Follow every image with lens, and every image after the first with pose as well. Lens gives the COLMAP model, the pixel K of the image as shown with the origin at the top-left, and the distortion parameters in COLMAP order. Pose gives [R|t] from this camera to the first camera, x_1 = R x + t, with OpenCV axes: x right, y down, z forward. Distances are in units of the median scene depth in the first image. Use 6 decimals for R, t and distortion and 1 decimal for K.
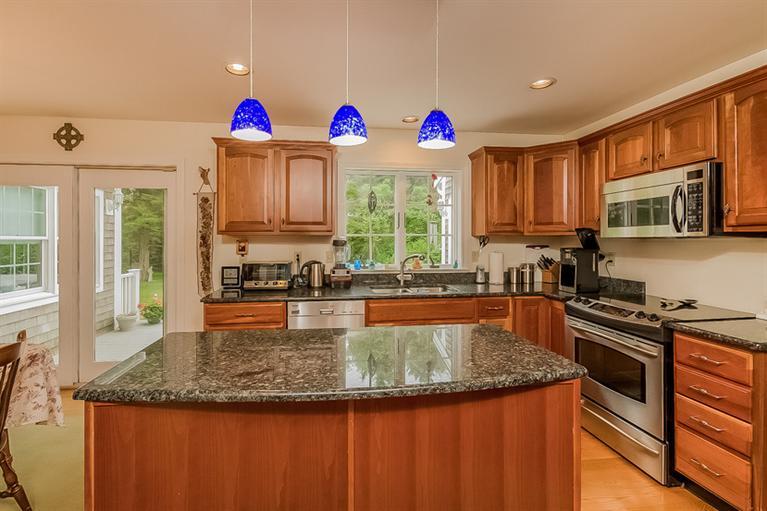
lens RADIAL K [[335.2, 0, 355.0], [0, 335.2, 240.2], [0, 0, 1]] dist [0.001005, 0.000218]
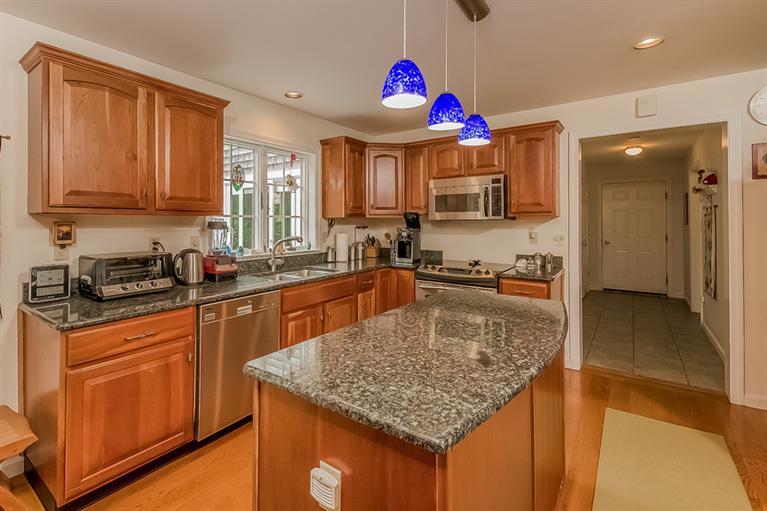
lens RADIAL K [[360.2, 0, 330.3], [0, 360.2, 221.1], [0, 0, 1]] dist [0.009574, 0.000271]
pose [[0.712211, 0.001773, 0.701963, -0.468537], [0.000516, 0.999995, -0.003050, 0.001181], [-0.701965, 0.002534, 0.712207, 0.197905]]
